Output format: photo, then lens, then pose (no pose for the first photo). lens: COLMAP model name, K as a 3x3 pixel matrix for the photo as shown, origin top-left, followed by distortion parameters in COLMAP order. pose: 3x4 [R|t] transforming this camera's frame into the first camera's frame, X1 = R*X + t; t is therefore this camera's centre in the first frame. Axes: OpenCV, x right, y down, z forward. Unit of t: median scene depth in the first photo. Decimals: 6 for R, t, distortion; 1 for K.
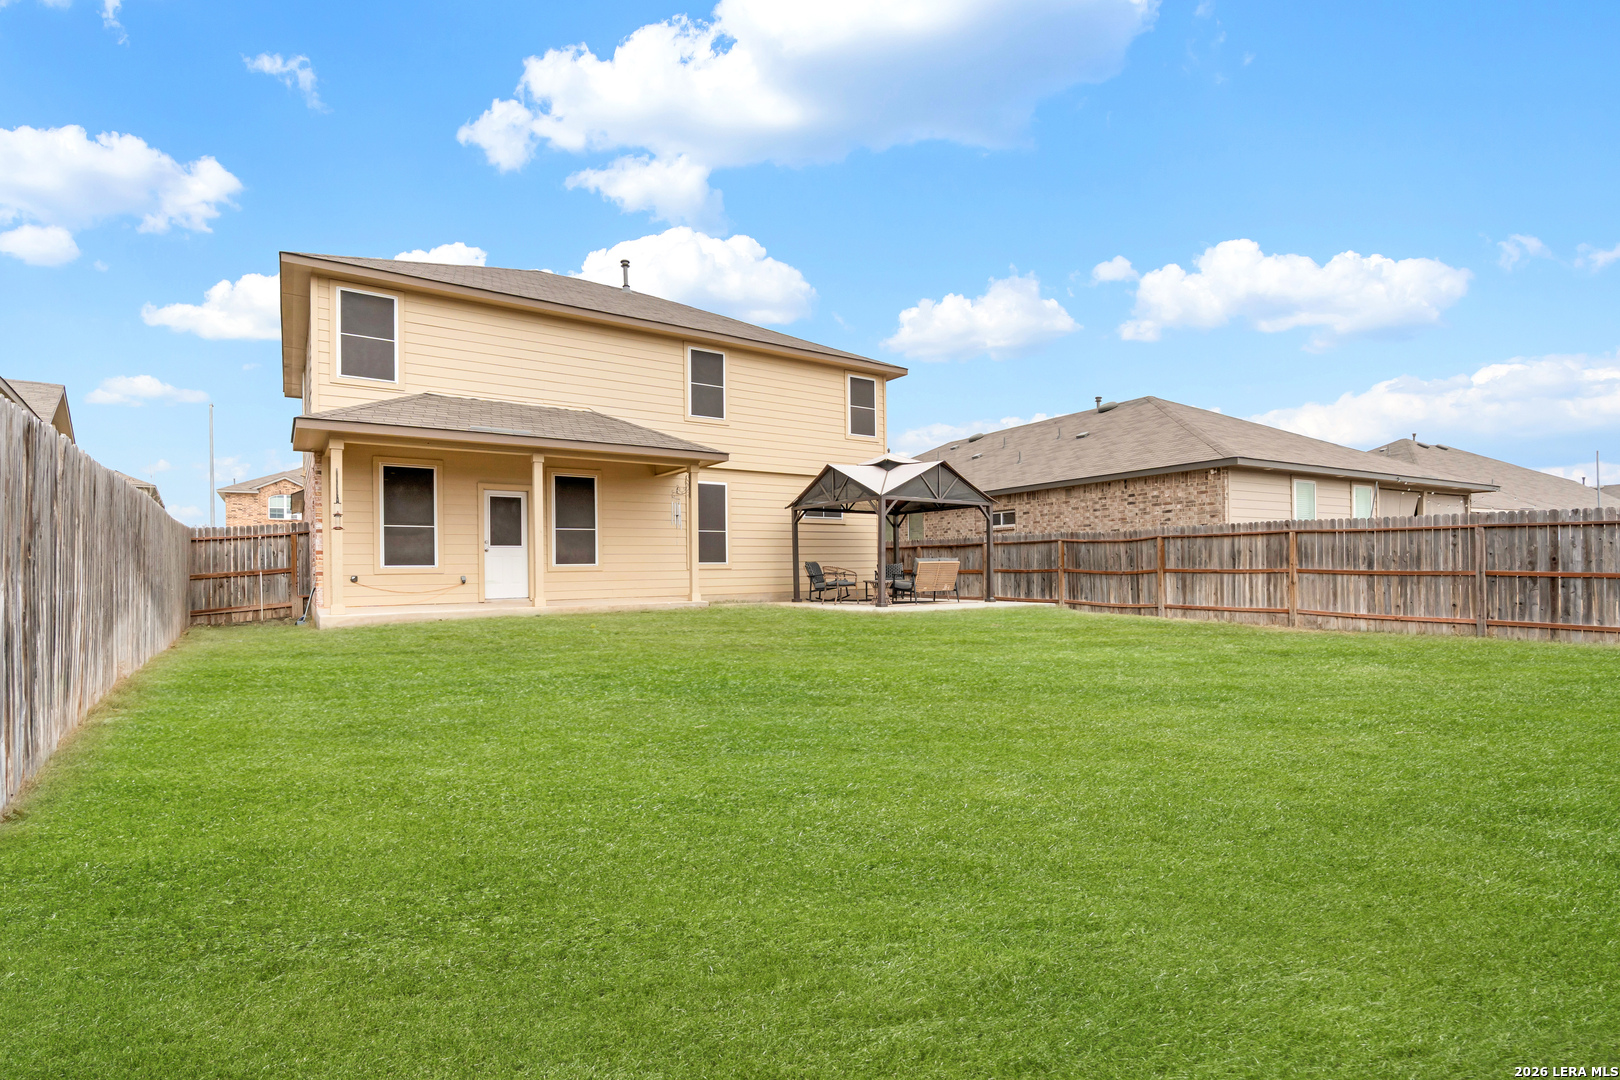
lens RADIAL K [[746.8, 0, 810.4], [0, 746.8, 568.2], [0, 0, 1]] dist [-0.006326, 0.001145]
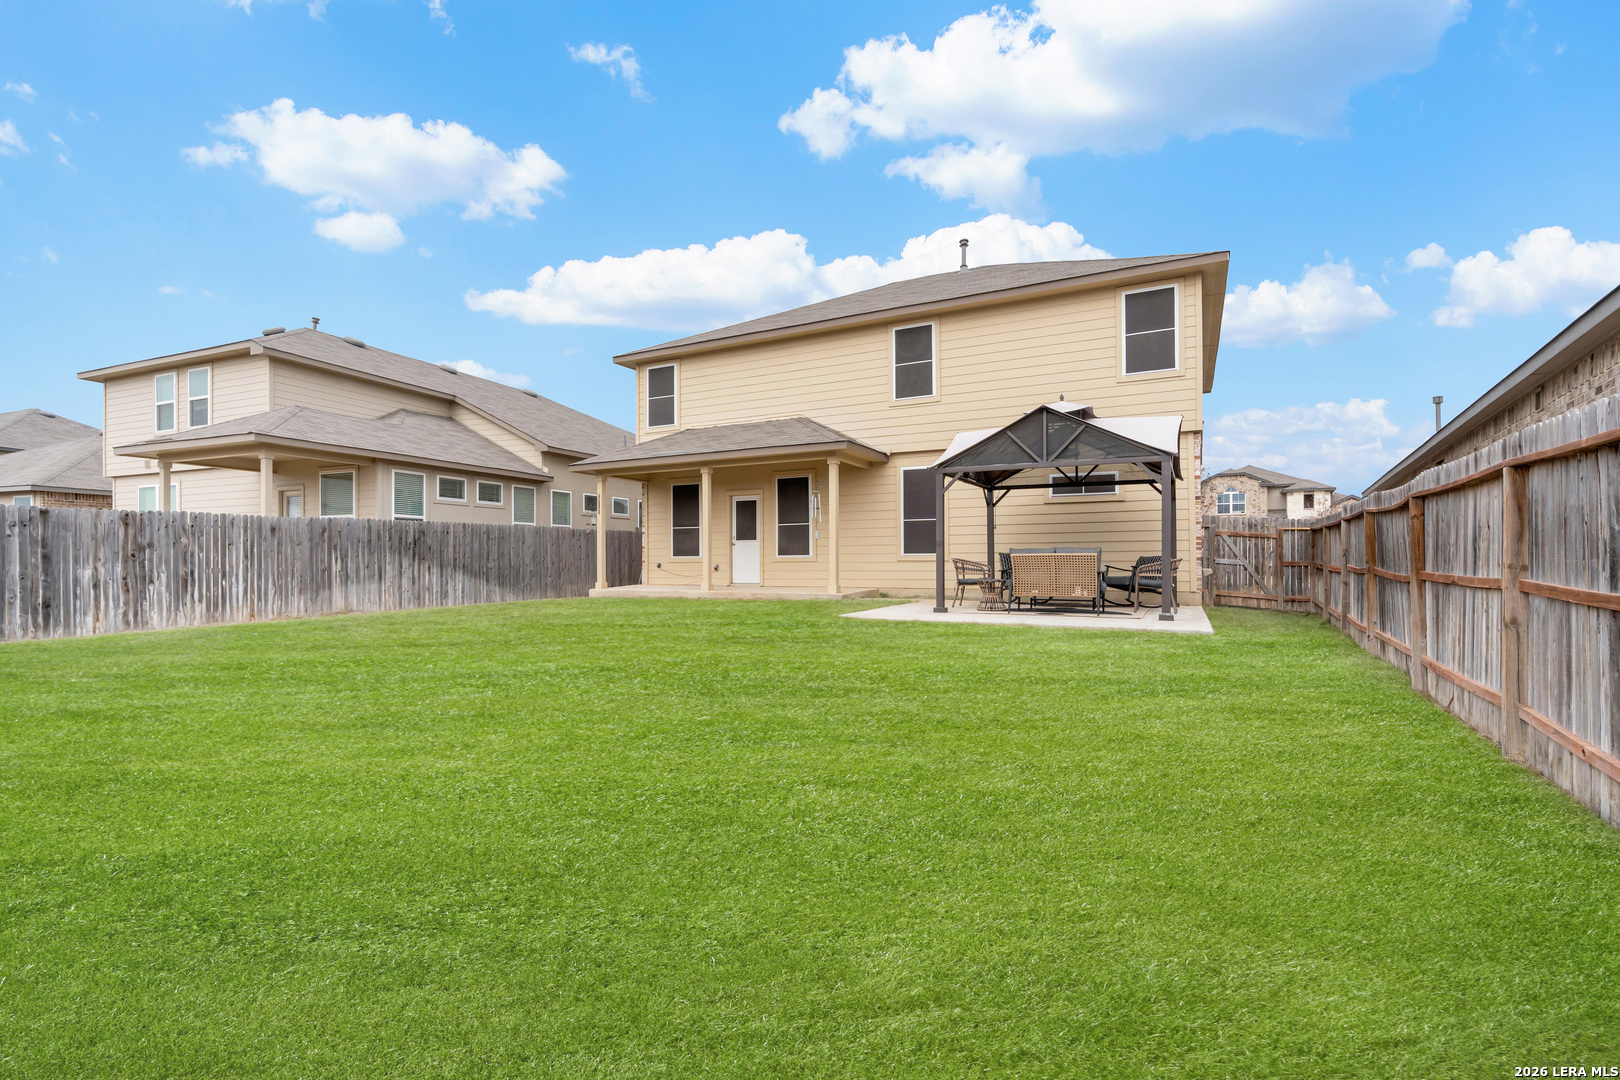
lens RADIAL K [[737.2, 0, 801.9], [0, 737.2, 551.9], [0, 0, 1]] dist [-0.006935, 0.001353]
pose [[0.999998, -0.001717, 0.000374, -0.442332], [0.001721, 0.999915, -0.012933, 0.011484], [-0.000352, 0.012934, 0.999916, 0.011054]]
